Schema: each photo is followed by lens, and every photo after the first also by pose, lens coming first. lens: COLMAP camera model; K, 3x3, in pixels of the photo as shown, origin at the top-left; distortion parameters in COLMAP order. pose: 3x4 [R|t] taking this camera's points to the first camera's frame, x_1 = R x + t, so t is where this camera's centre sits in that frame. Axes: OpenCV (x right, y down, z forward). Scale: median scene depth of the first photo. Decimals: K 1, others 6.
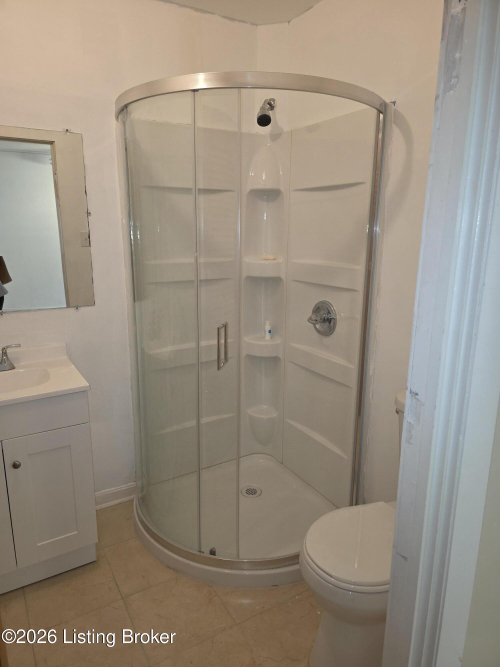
lens RADIAL K [[446.2, 0, 245.5], [0, 446.2, 334.6], [0, 0, 1]] dist [0.072449, -0.079639]
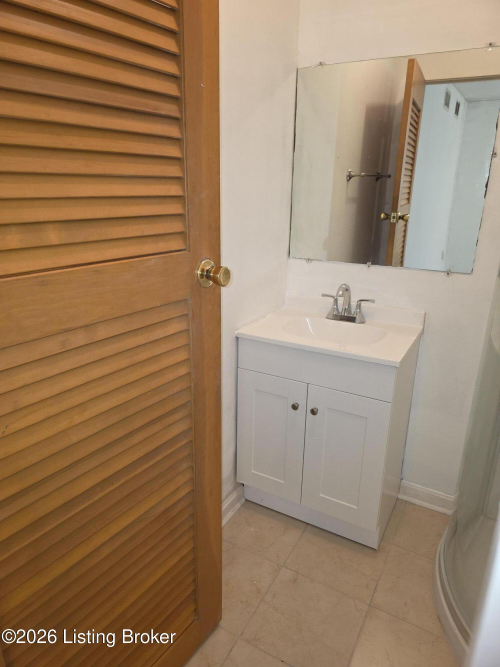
lens RADIAL K [[446.2, 0, 245.5], [0, 446.2, 334.6], [0, 0, 1]] dist [0.072449, -0.079639]
pose [[0.510205, 0.274829, -0.814960, 0.172240], [-0.208444, 0.958832, 0.192851, -0.037678], [0.834411, 0.071480, 0.546487, 0.274199]]
